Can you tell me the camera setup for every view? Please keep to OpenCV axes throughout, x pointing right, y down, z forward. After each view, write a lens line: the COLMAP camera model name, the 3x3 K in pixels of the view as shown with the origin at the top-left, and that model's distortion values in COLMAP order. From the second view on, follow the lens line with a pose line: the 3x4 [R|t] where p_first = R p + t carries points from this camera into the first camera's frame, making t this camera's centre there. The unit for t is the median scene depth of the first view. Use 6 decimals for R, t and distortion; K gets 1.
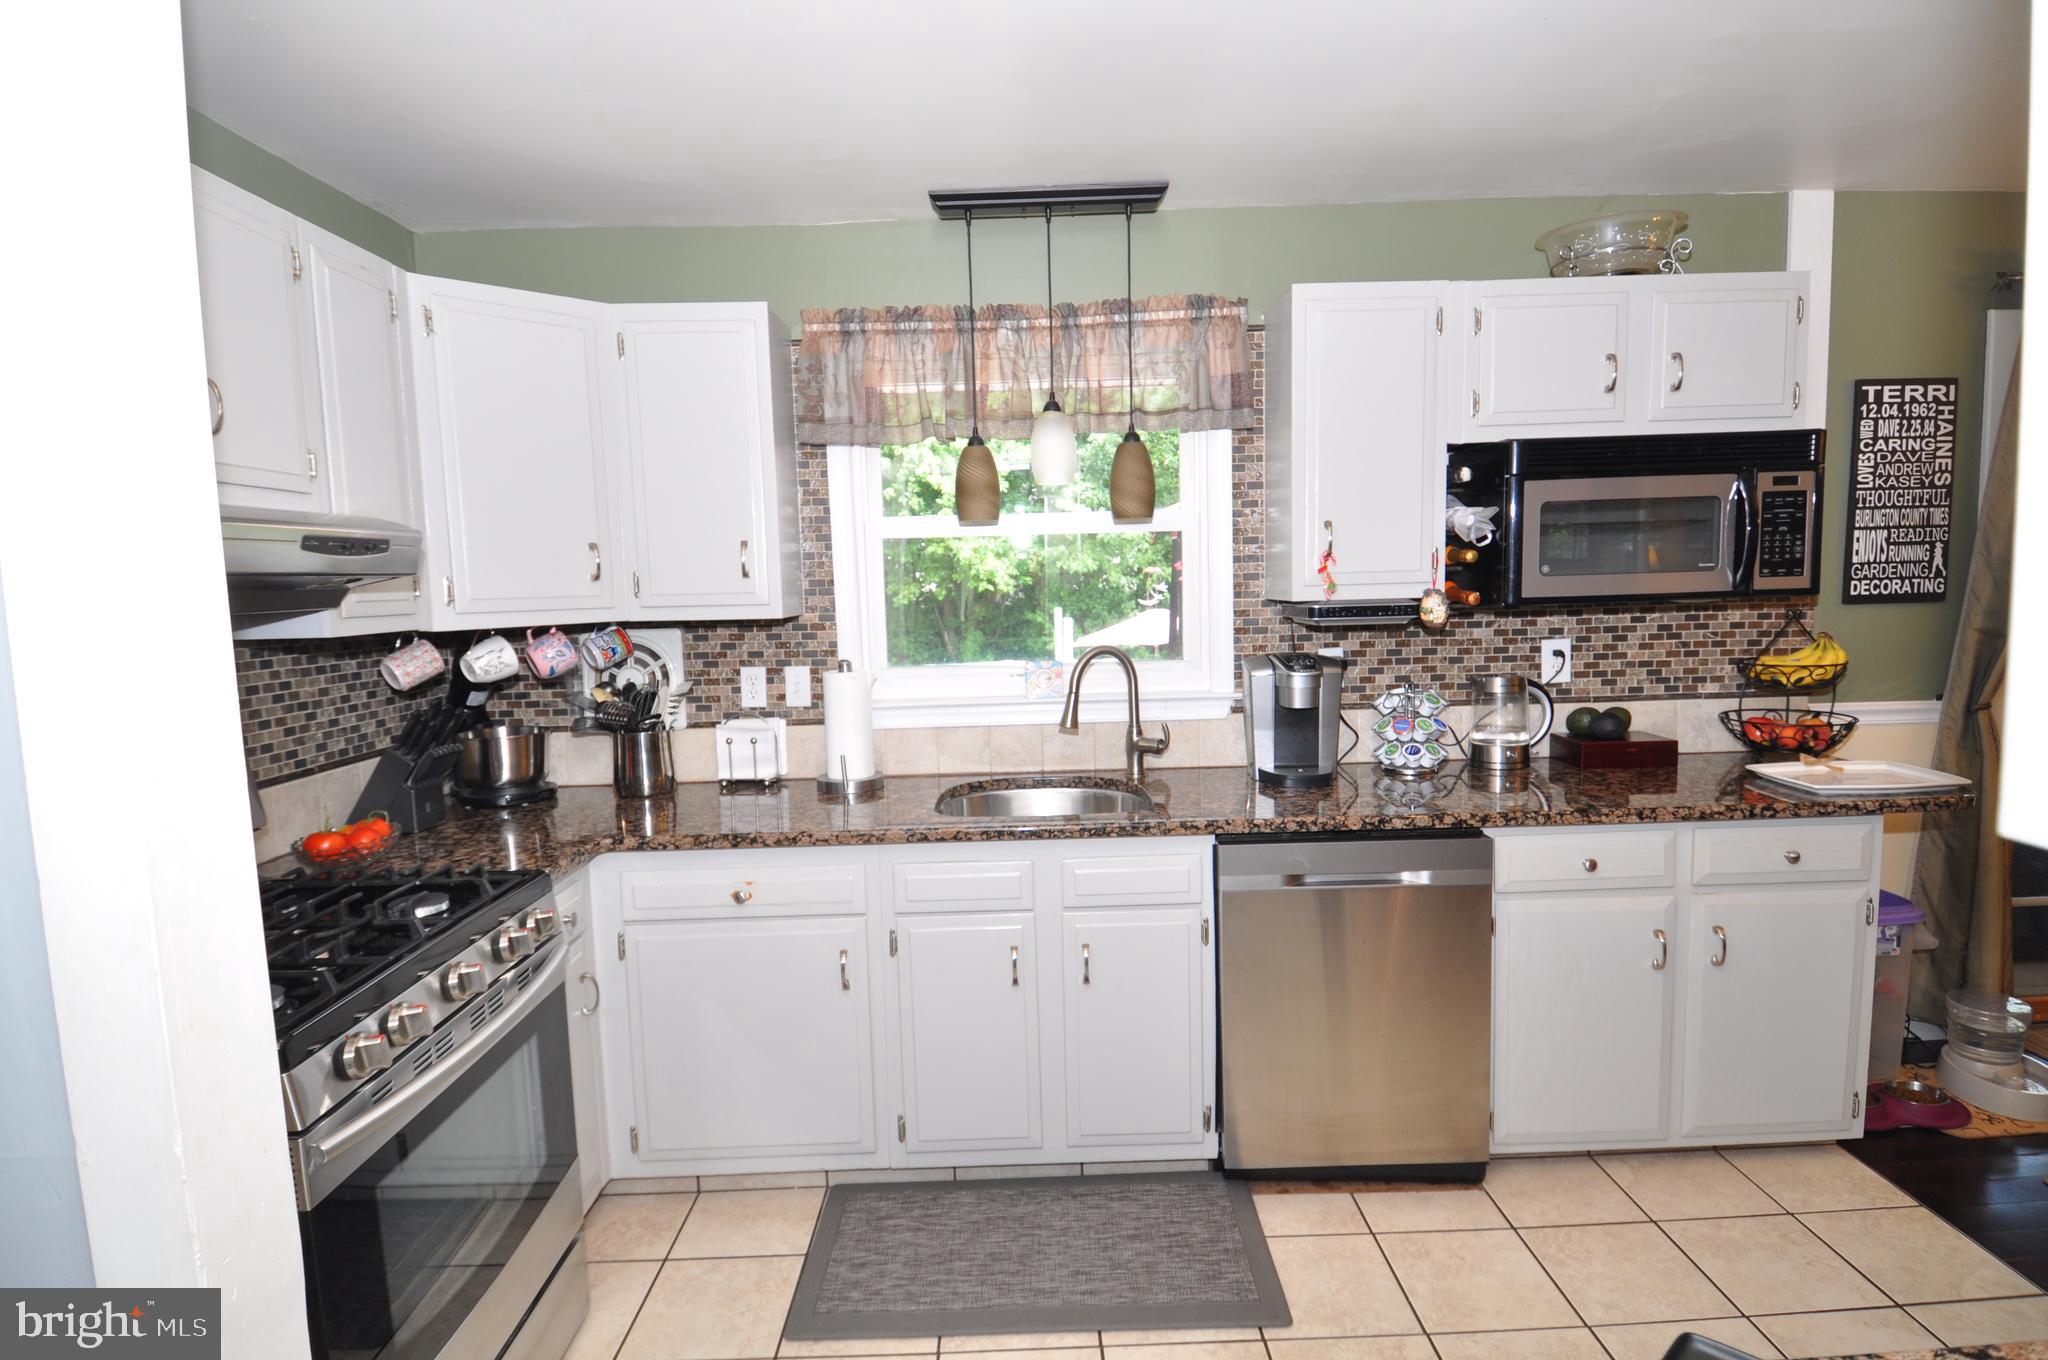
lens RADIAL K [[1049.2, 0, 1024.0], [0, 1049.2, 680.0], [0, 0, 1]] dist [0.035454, -0.050246]
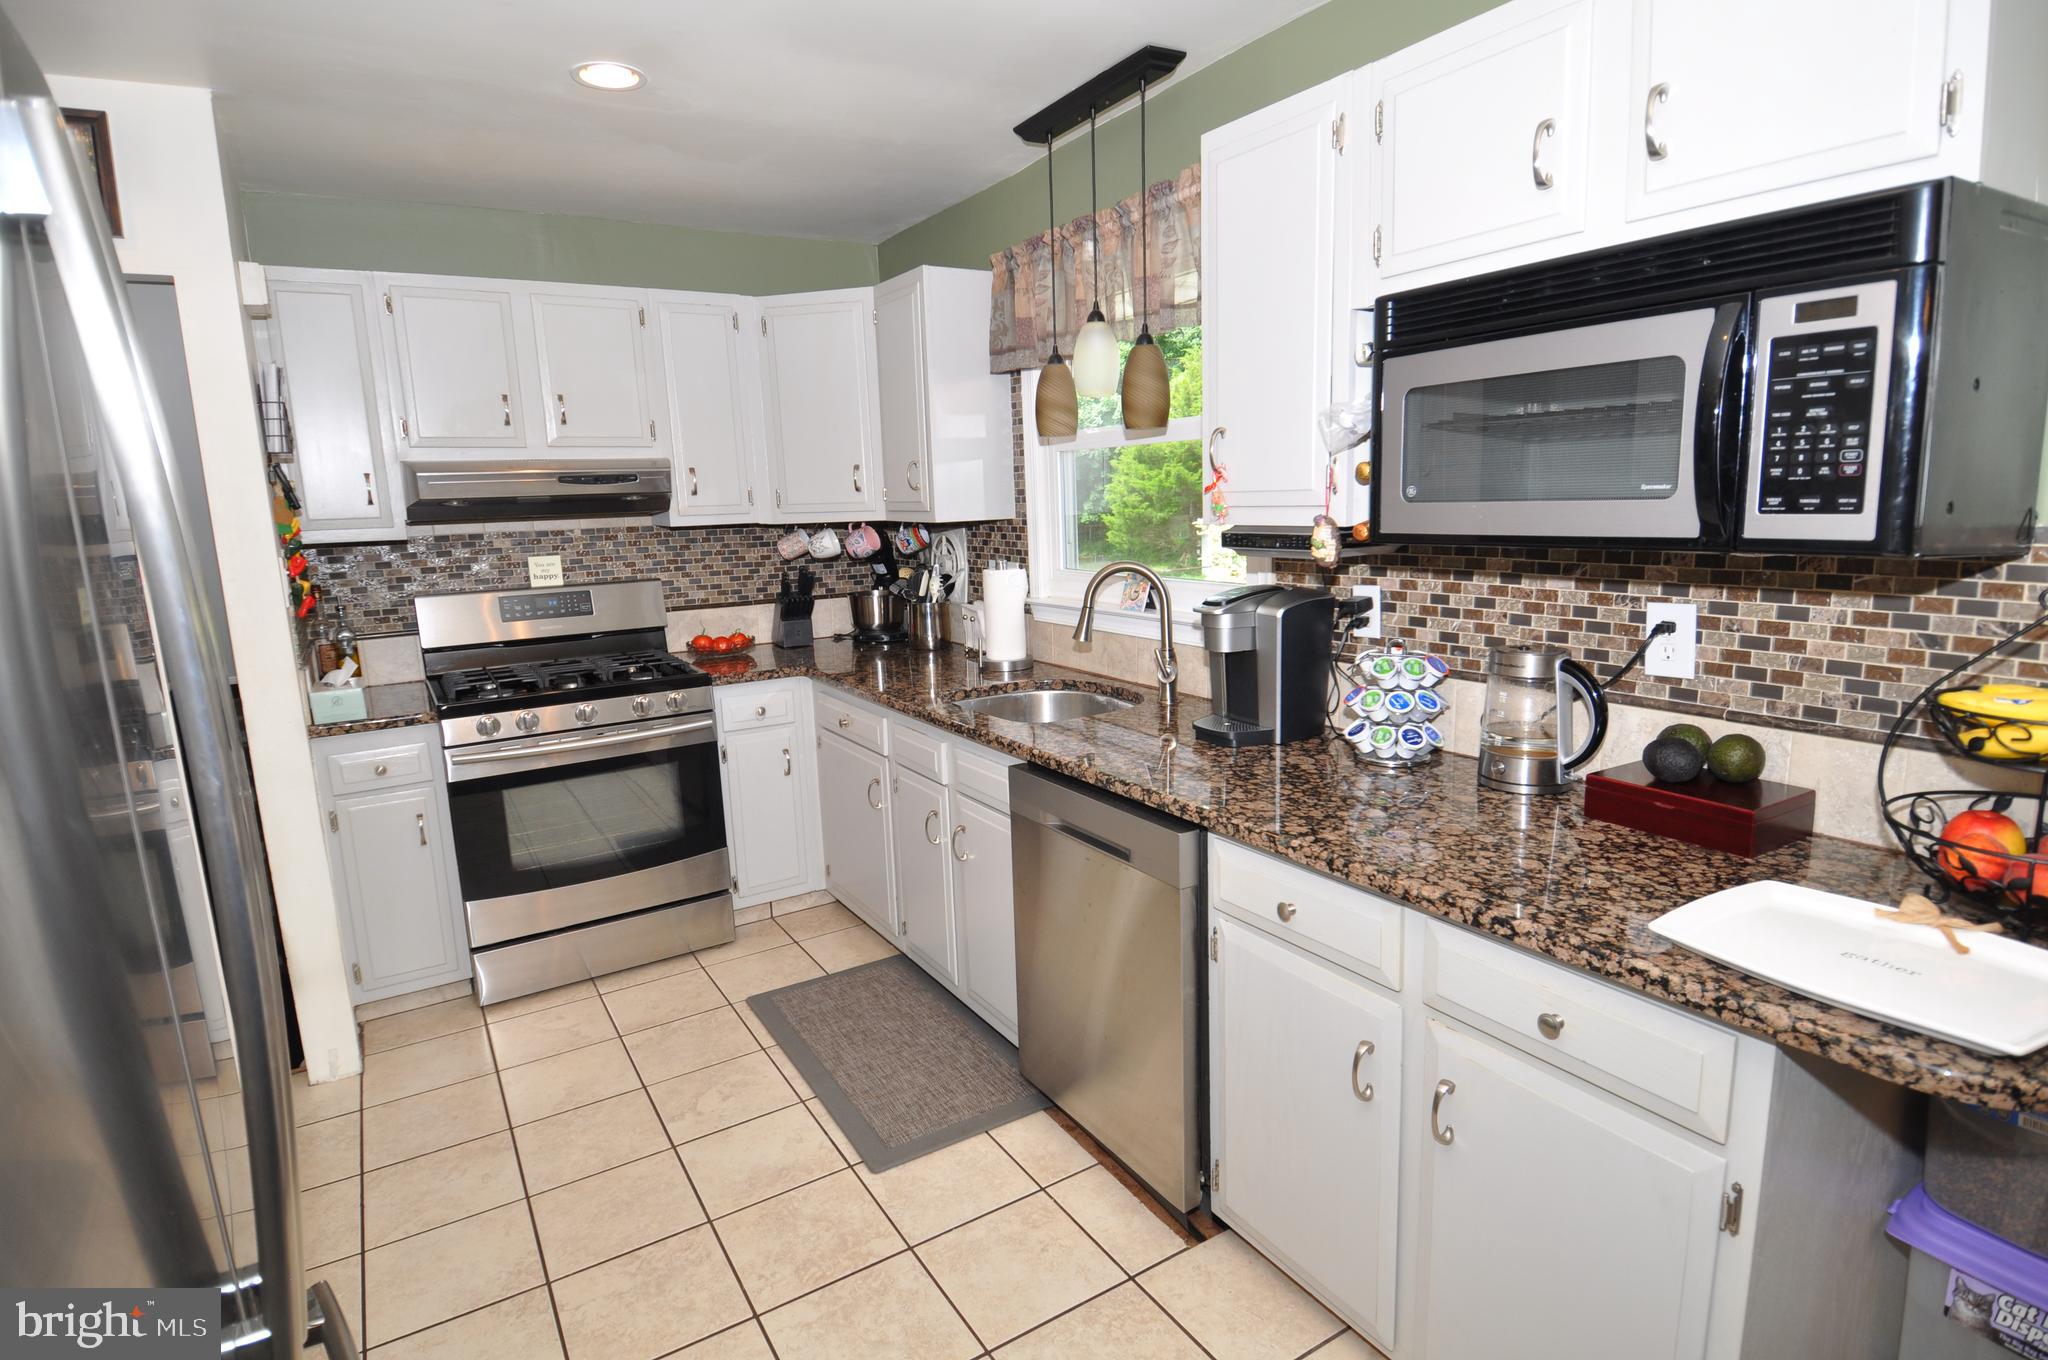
lens RADIAL K [[1049.2, 0, 1024.0], [0, 1049.2, 680.0], [0, 0, 1]] dist [0.035454, -0.050246]
pose [[0.522182, 0.162638, -0.837183, 0.913003], [-0.063176, 0.986328, 0.152206, -0.071028], [0.850491, -0.026590, 0.525317, 0.423414]]
